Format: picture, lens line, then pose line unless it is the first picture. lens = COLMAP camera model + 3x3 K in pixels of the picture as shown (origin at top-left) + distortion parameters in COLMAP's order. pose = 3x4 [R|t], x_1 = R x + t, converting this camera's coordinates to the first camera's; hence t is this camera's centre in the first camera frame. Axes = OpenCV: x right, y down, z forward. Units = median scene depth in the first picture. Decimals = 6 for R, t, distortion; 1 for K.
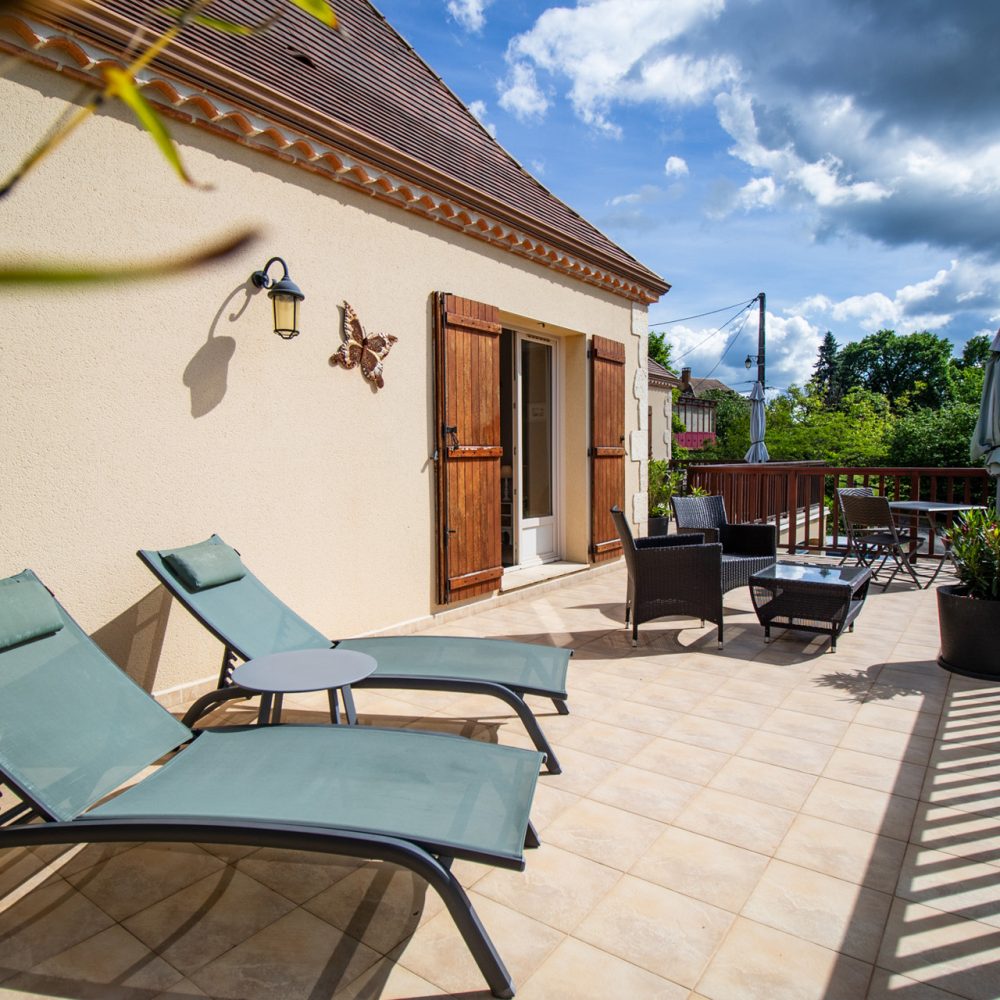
lens RADIAL K [[699.2, 0, 504.9], [0, 699.2, 499.3], [0, 0, 1]] dist [0.019778, -0.000371]
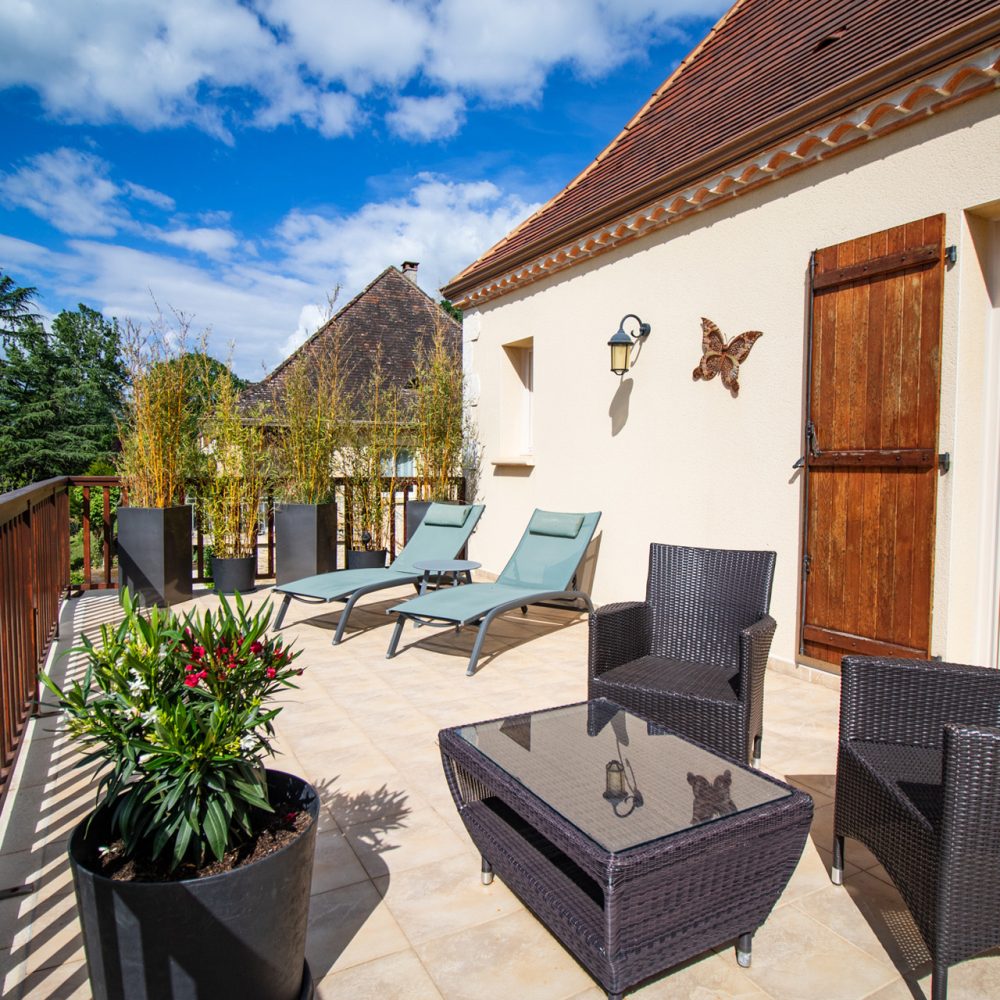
lens RADIAL K [[699.2, 0, 504.9], [0, 699.2, 499.3], [0, 0, 1]] dist [0.019778, -0.000371]
pose [[-0.417006, 0.045044, -0.907787, 0.849774], [-0.073157, 0.993867, 0.082921, -0.070078], [0.905955, 0.100990, -0.411153, 1.145672]]
